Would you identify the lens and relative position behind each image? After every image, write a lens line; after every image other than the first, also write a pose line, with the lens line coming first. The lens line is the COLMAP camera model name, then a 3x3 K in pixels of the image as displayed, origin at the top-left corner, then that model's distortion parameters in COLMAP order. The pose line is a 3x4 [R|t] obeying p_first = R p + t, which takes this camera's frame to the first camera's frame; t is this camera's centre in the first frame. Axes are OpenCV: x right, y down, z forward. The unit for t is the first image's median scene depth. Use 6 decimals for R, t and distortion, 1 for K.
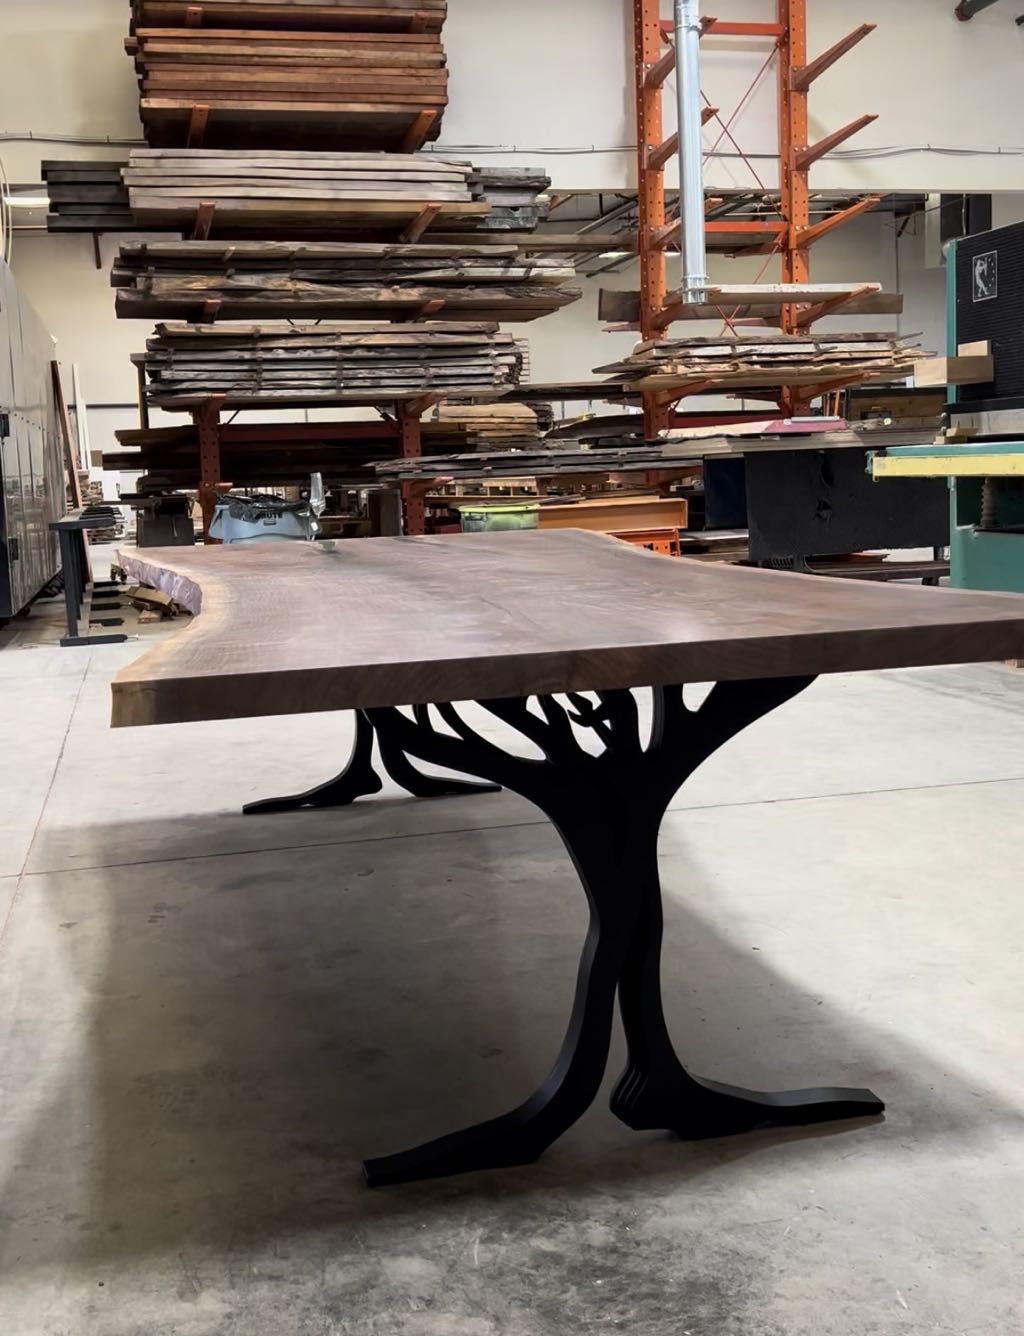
lens RADIAL K [[1538.5, 0, 512.0], [0, 1538.5, 668.0], [0, 0, 1]] dist [0.172207, -0.421972]
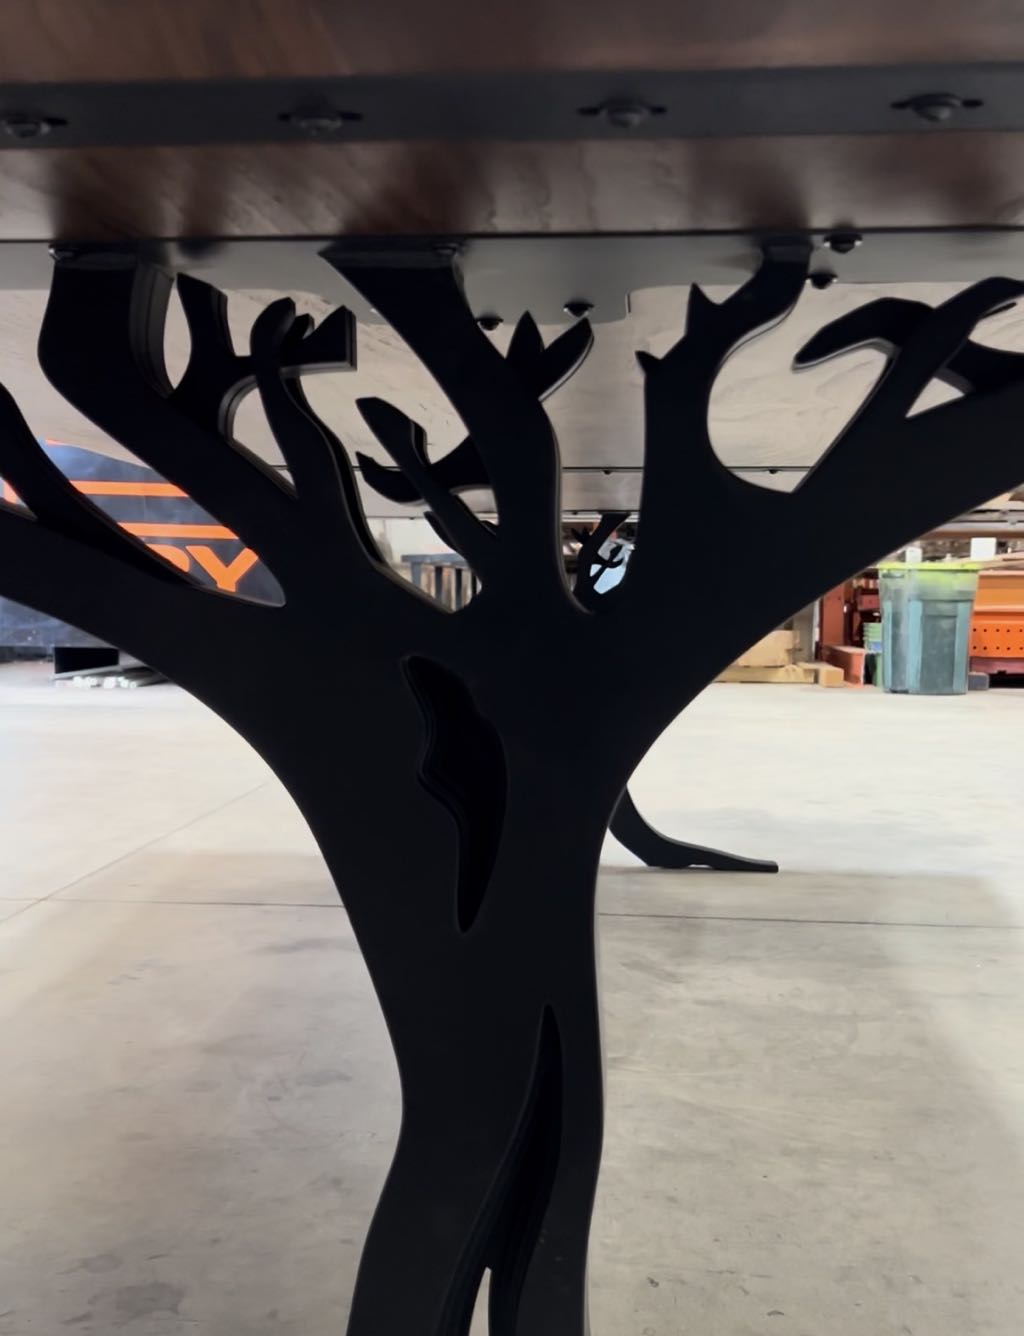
lens RADIAL K [[1538.5, 0, 512.0], [0, 1538.5, 668.0], [0, 0, 1]] dist [0.172207, -0.421972]
pose [[0.948297, 0.069404, -0.309702, 0.040668], [-0.093083, 0.993706, -0.062326, 0.021132], [0.303427, 0.087932, 0.948789, 0.154323]]
